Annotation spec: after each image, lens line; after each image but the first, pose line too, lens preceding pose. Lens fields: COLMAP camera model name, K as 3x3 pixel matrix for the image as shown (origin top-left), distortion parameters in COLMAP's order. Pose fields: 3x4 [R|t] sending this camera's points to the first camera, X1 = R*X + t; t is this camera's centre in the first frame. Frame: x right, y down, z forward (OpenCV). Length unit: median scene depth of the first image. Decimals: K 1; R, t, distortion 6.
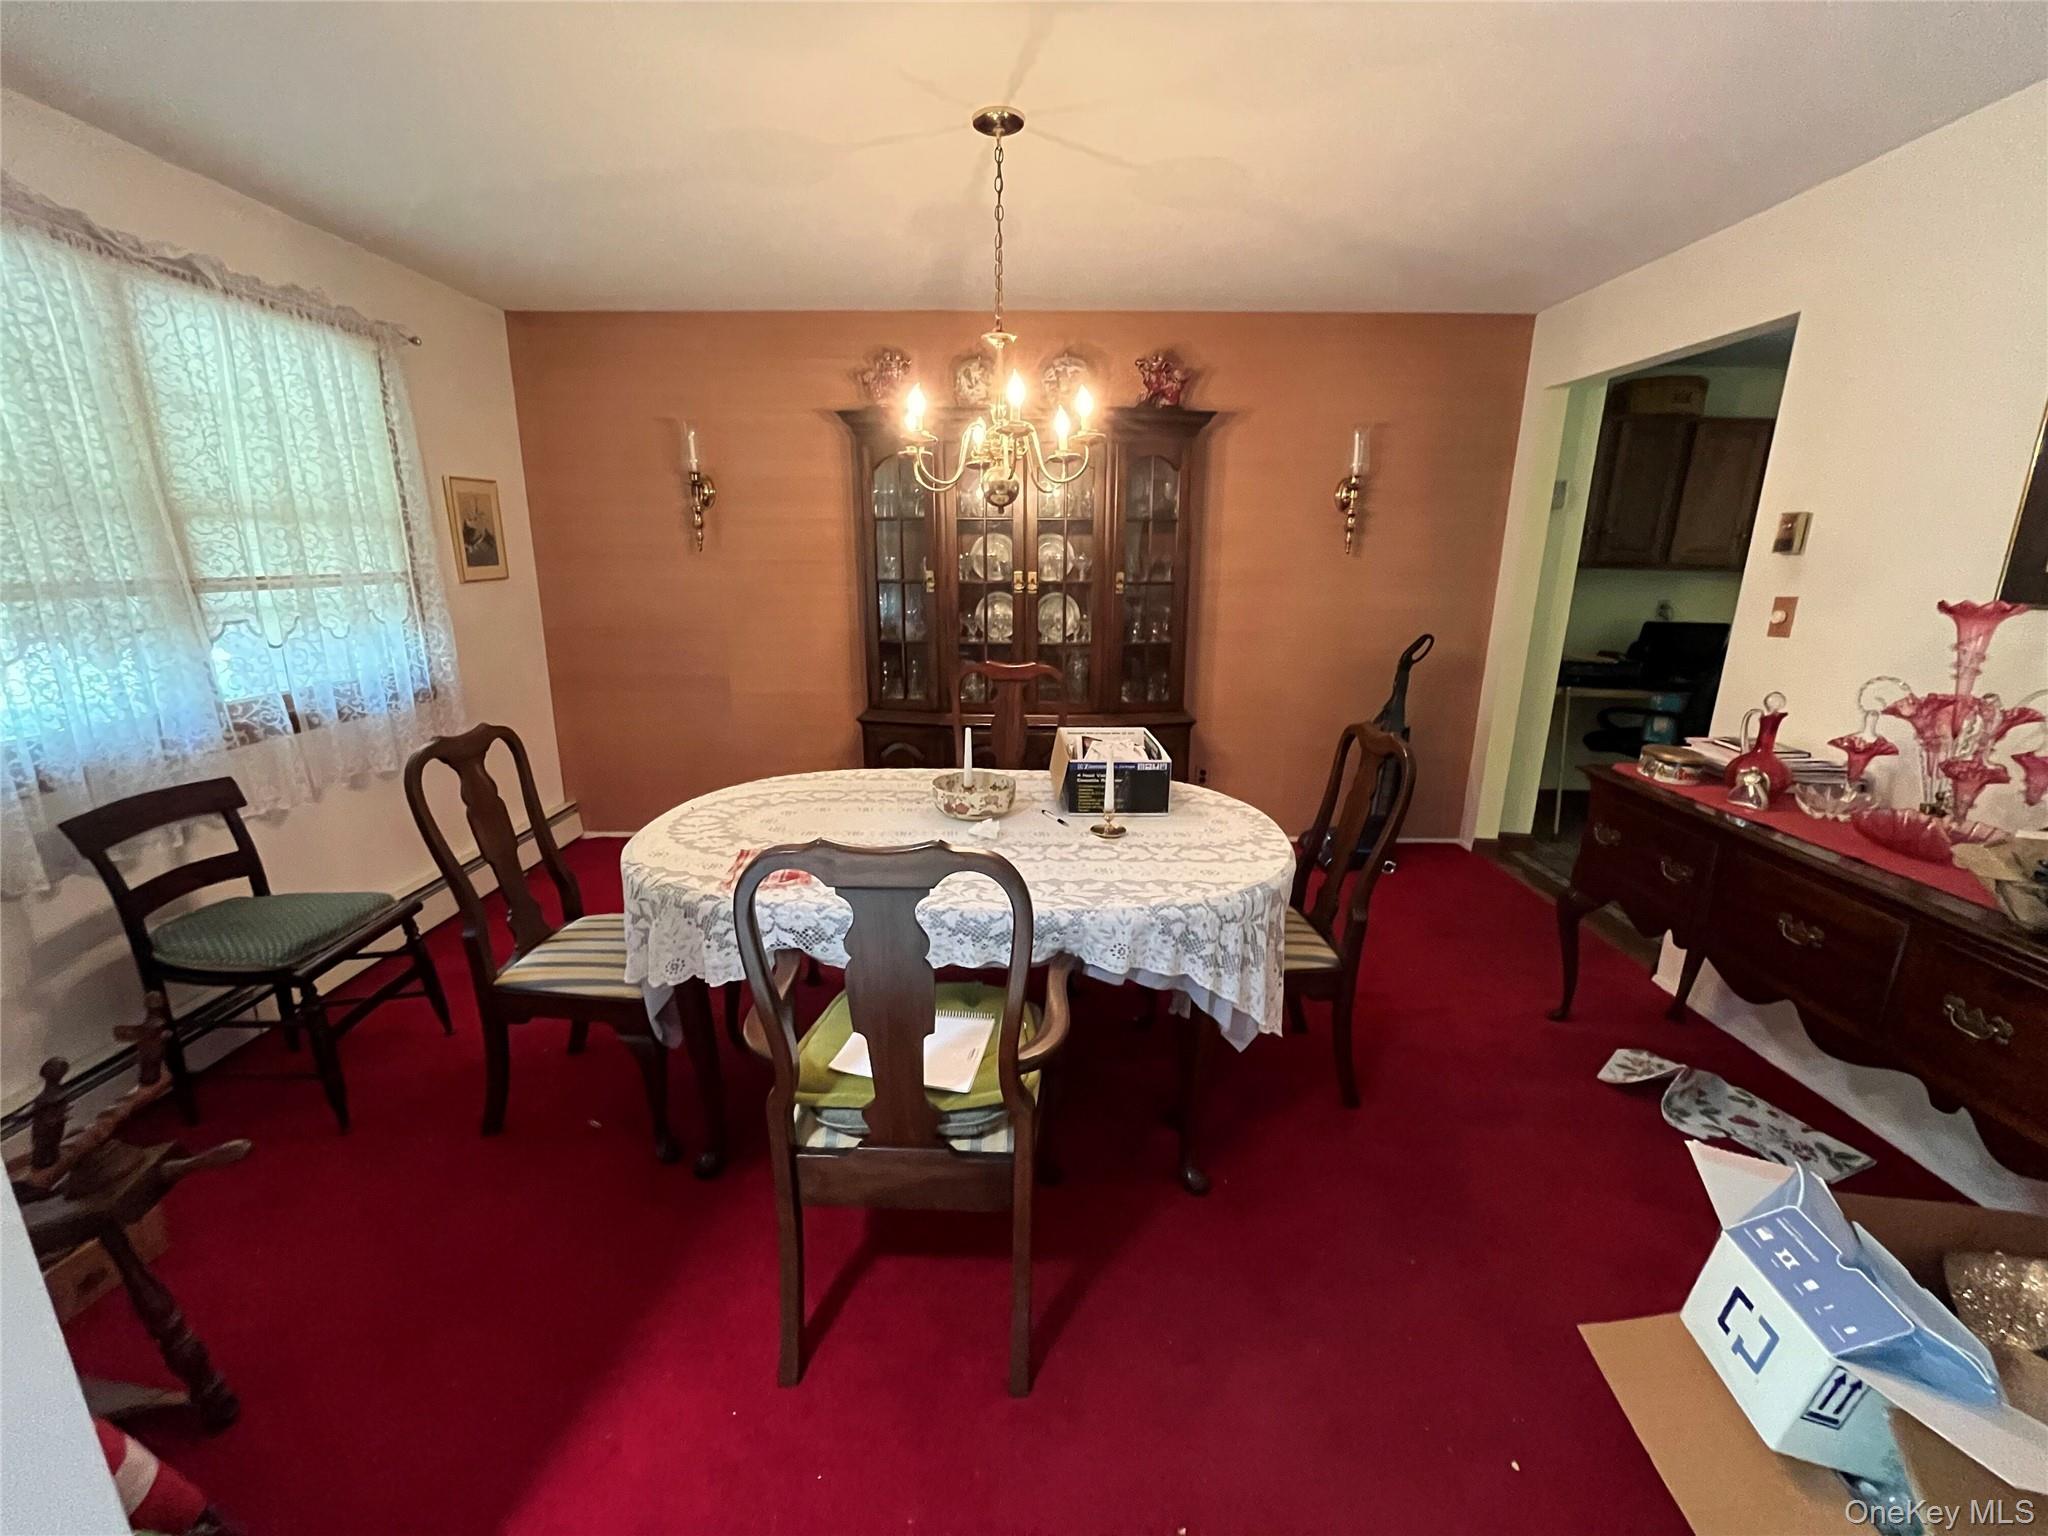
lens RADIAL K [[830.7, 0, 1024.9], [0, 830.7, 768.5], [0, 0, 1]] dist [-0.000684, -0.000538]
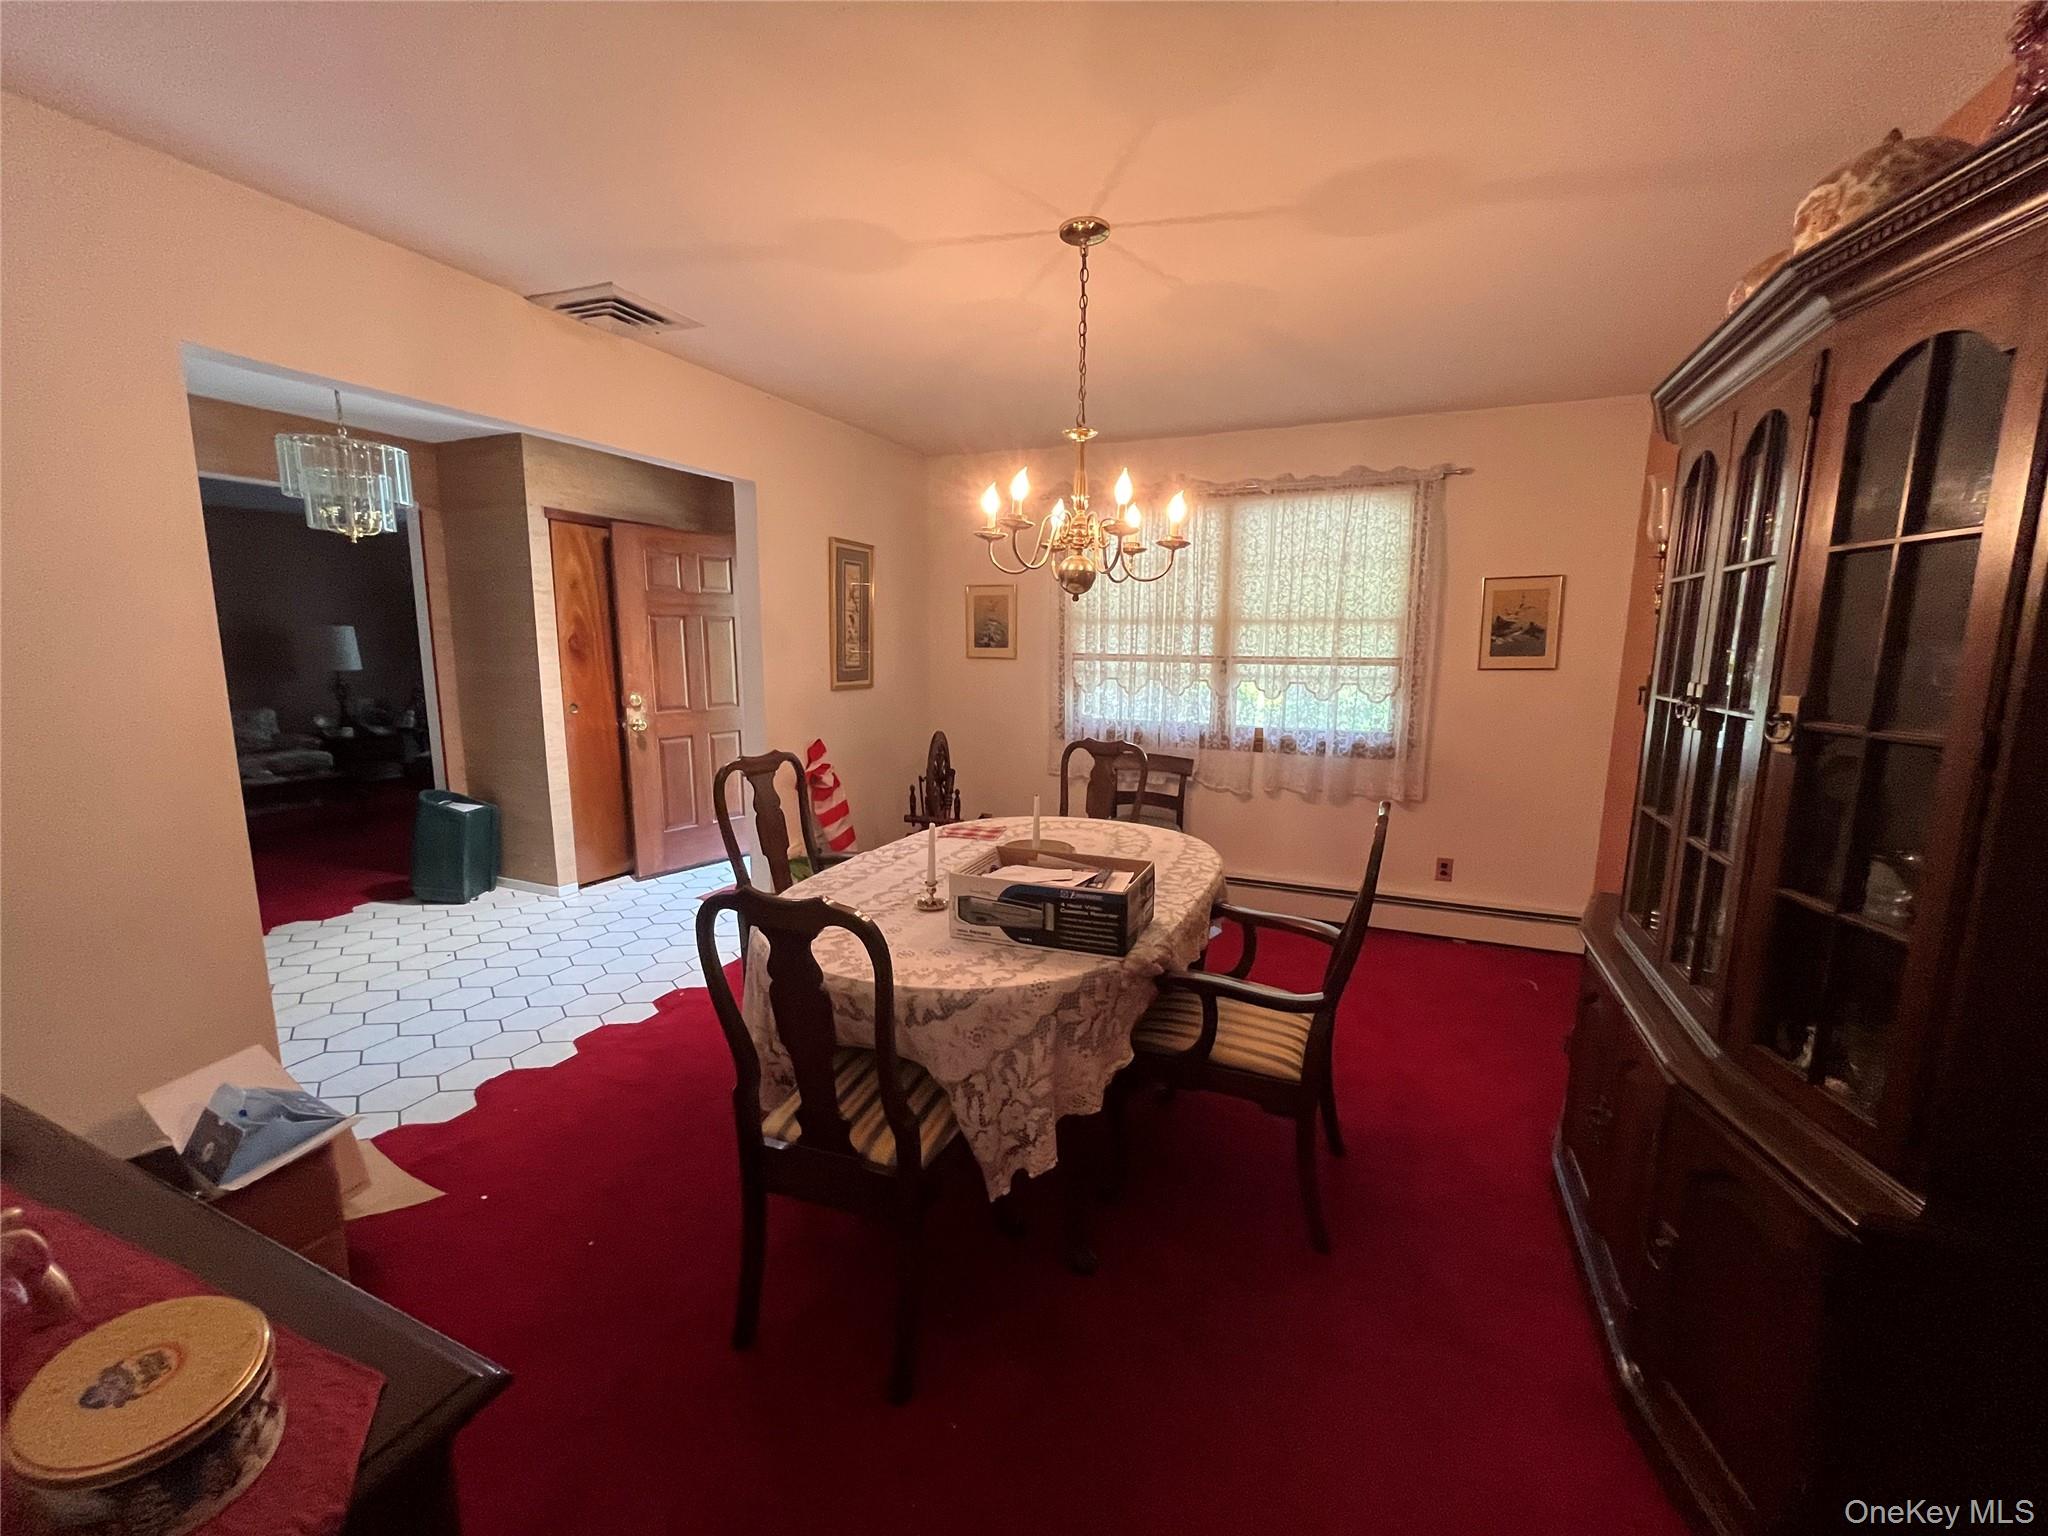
lens RADIAL K [[830.7, 0, 1025.3], [0, 830.7, 766.9], [0, 0, 1]] dist [-0.000684, -0.000538]
pose [[-0.401745, 0.131495, -0.906262, 0.787283], [-0.236201, 0.941271, 0.241283, -0.296719], [0.884766, 0.310994, -0.347091, 1.162128]]
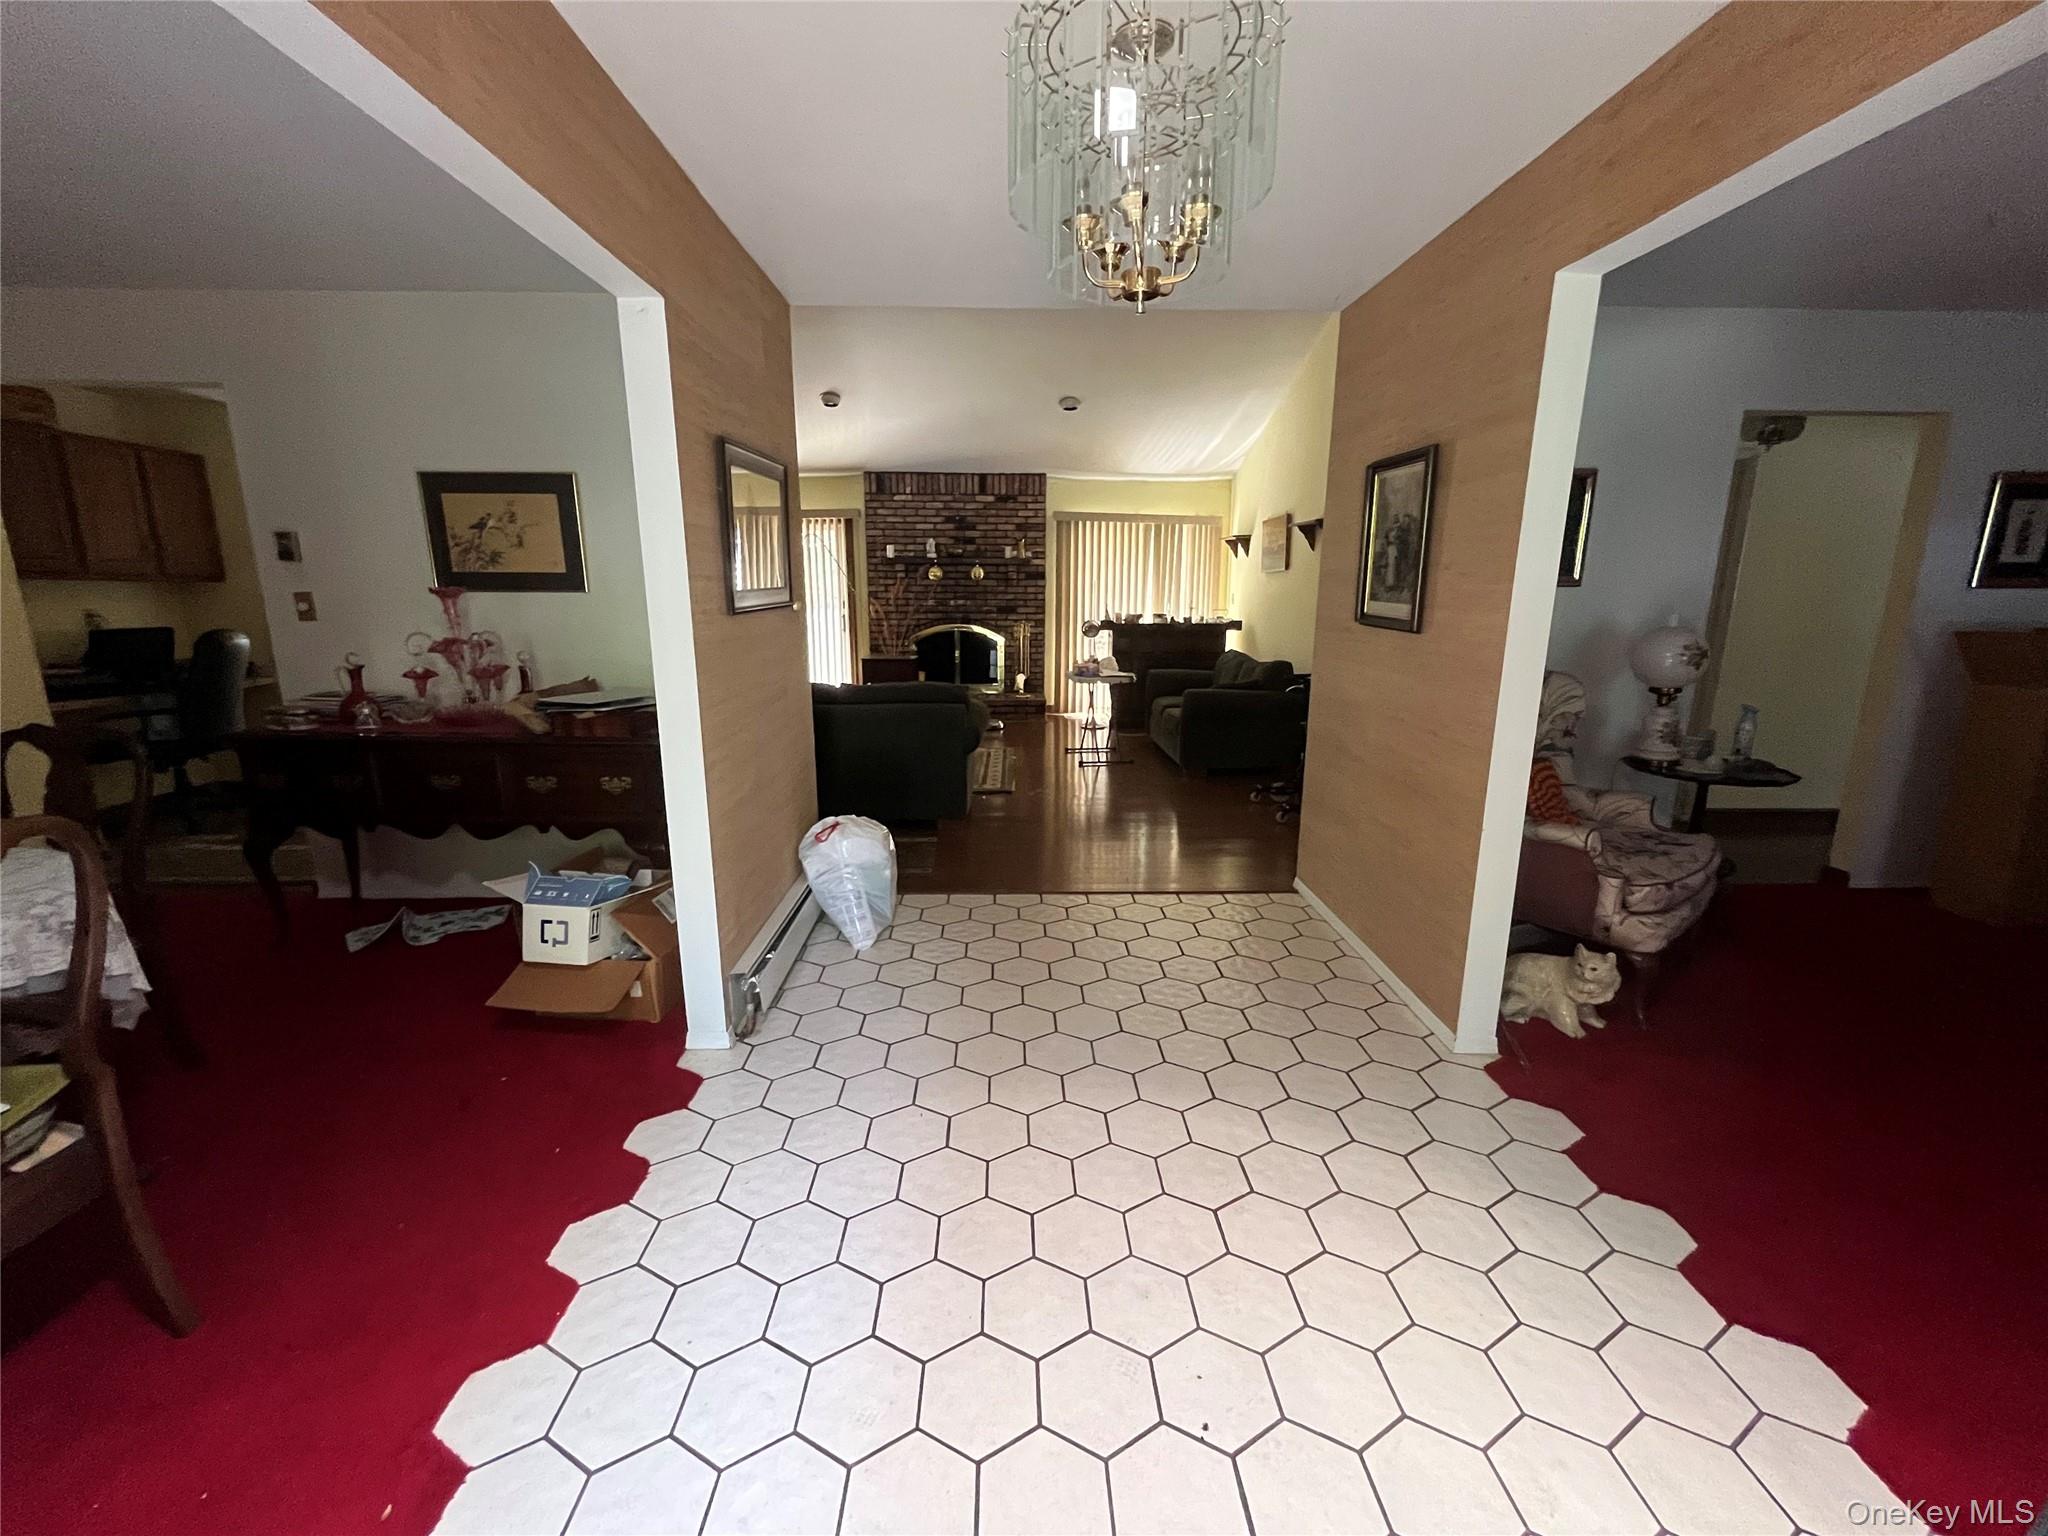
lens RADIAL K [[830.7, 0, 1021.0], [0, 830.7, 769.4], [0, 0, 1]] dist [-0.000684, -0.000538]
pose [[-0.027429, -0.228688, 0.973113, -0.759403], [0.243734, 0.942569, 0.228380, 0.071445], [-0.969454, 0.243445, 0.029885, -0.204416]]
